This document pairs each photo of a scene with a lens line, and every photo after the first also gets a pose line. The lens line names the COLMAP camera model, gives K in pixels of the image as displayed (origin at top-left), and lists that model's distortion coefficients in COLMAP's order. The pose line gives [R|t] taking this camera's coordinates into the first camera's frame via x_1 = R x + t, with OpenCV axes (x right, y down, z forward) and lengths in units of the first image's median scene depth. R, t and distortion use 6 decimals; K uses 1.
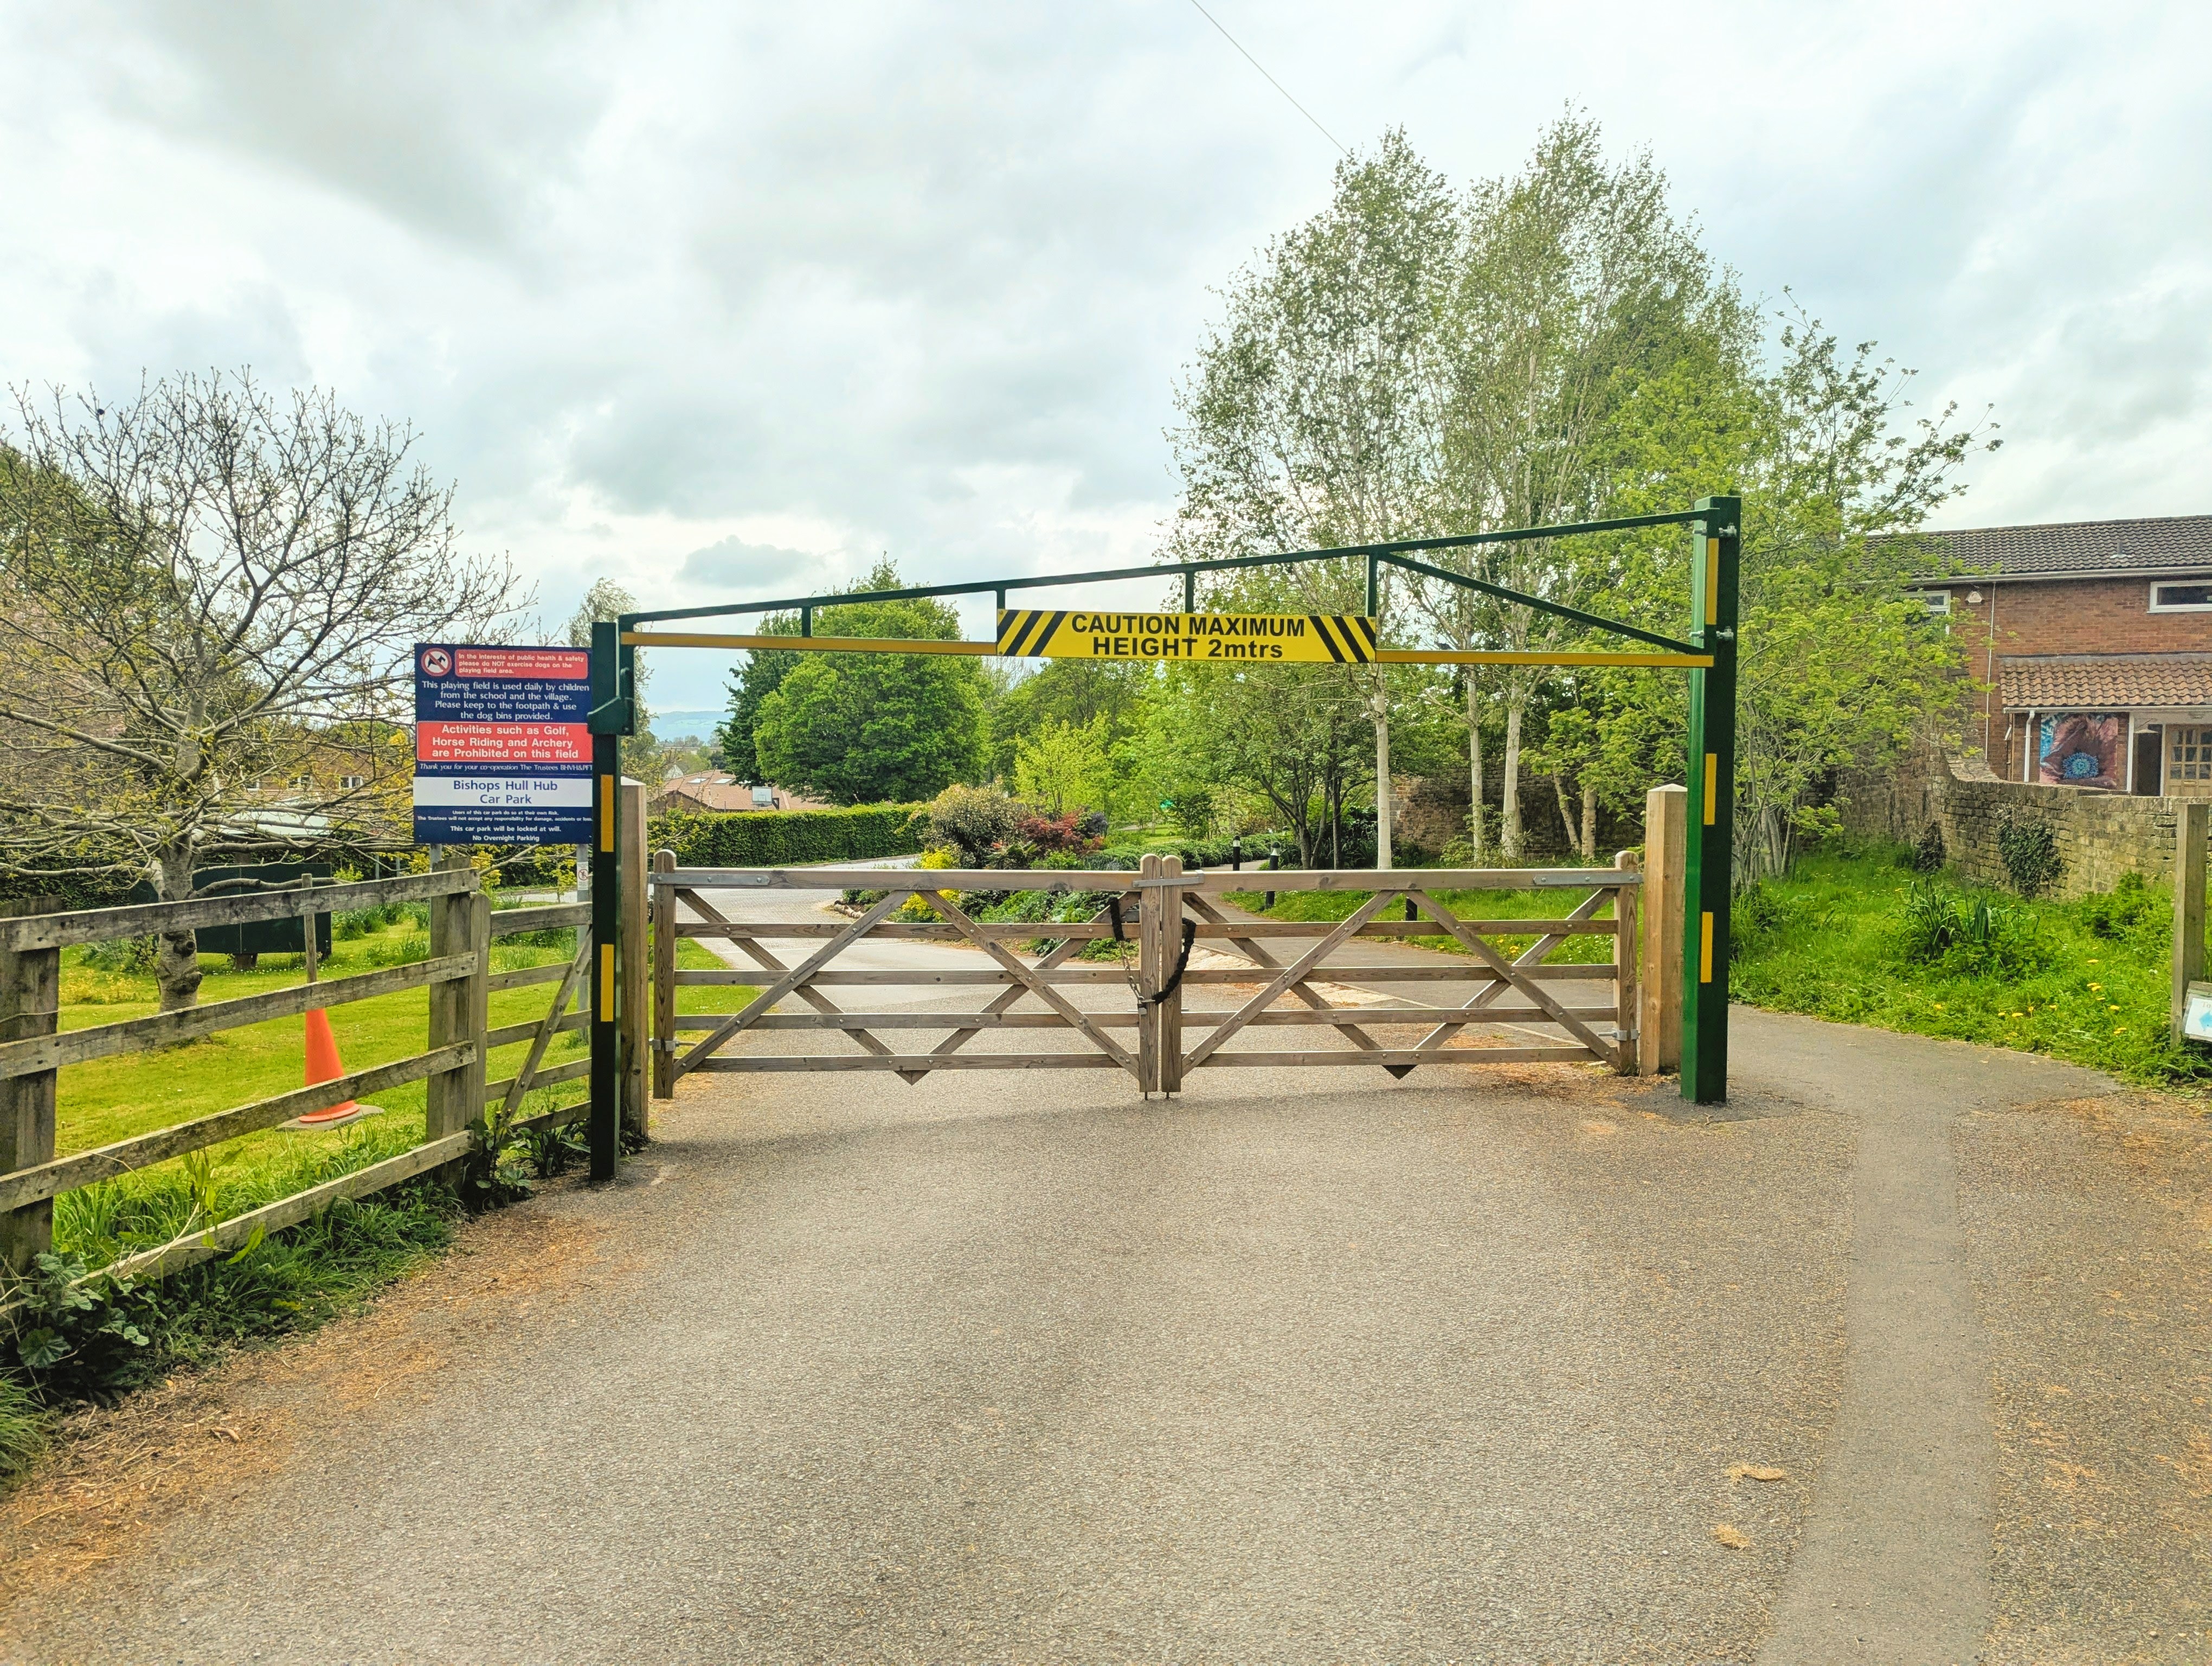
lens RADIAL K [[1550.4, 0, 1106.2], [0, 1550.4, 767.7], [0, 0, 1]] dist [0.155308, -0.179419]
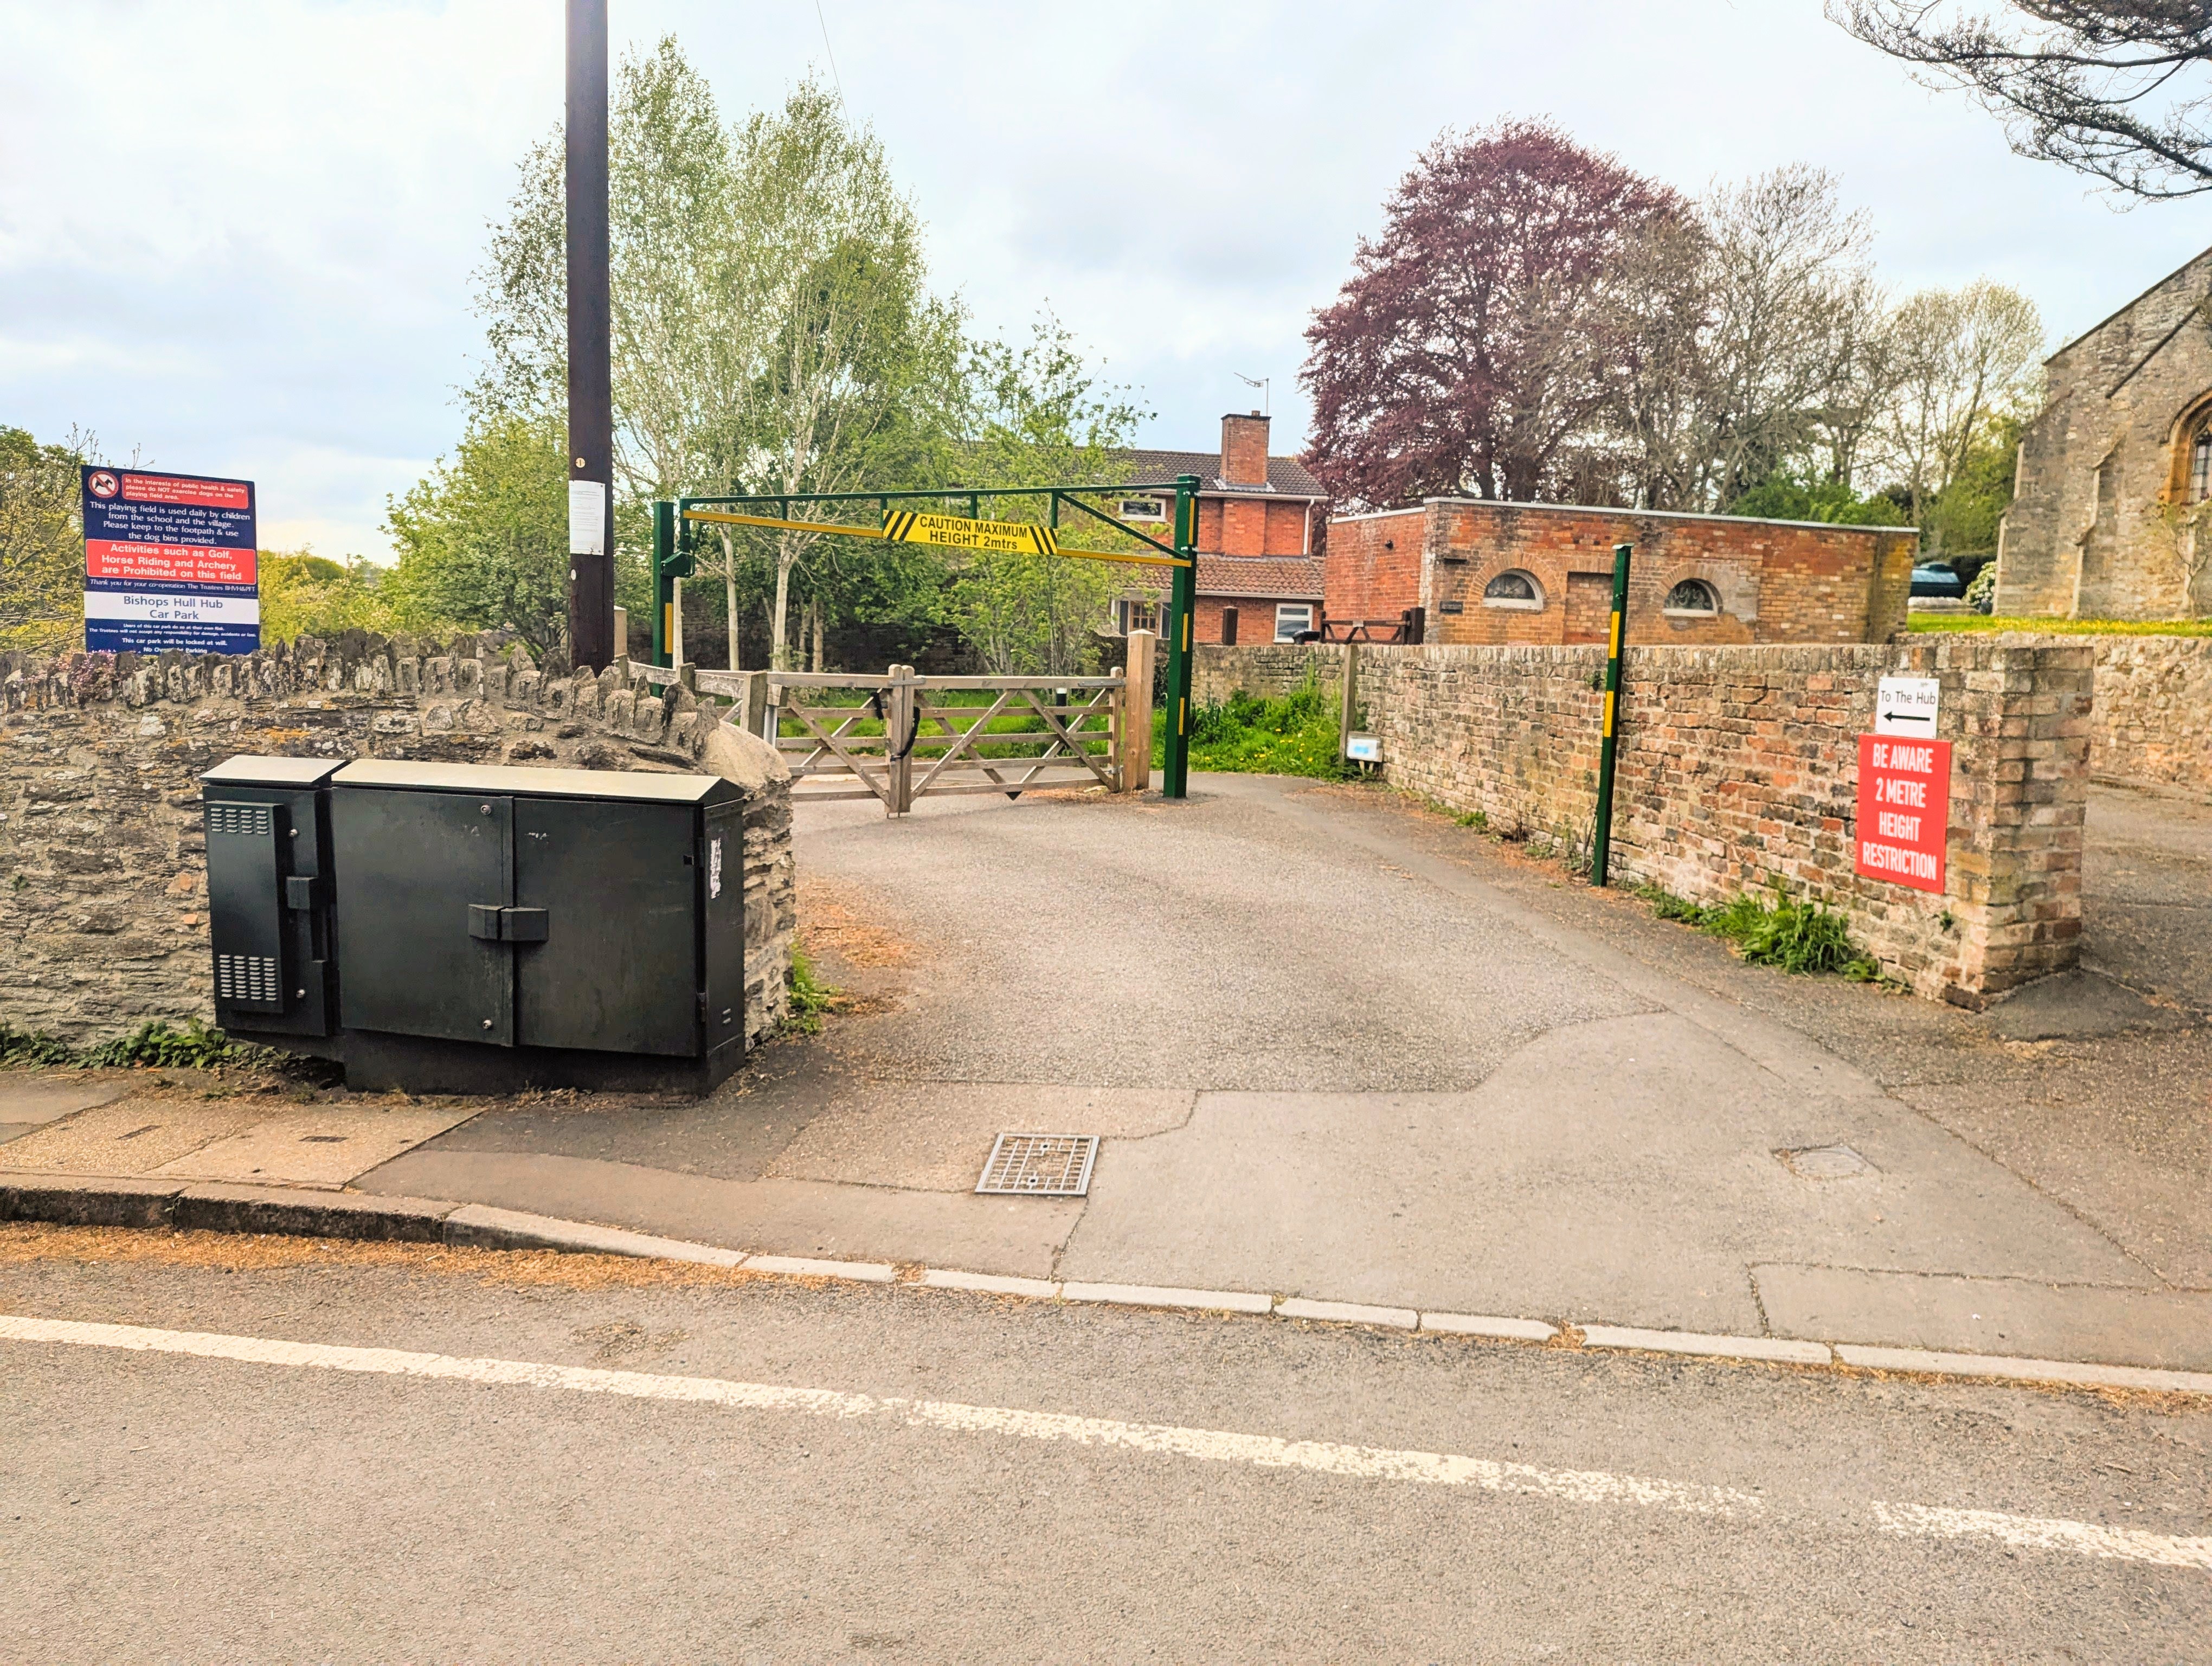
lens RADIAL K [[1550.4, 0, 1106.2], [0, 1550.4, 767.7], [0, 0, 1]] dist [0.155308, -0.179419]
pose [[0.802946, -0.027231, 0.595430, -0.526568], [-0.028079, 0.996119, 0.083420, 0.014821], [-0.595390, -0.083701, 0.799065, -0.286897]]
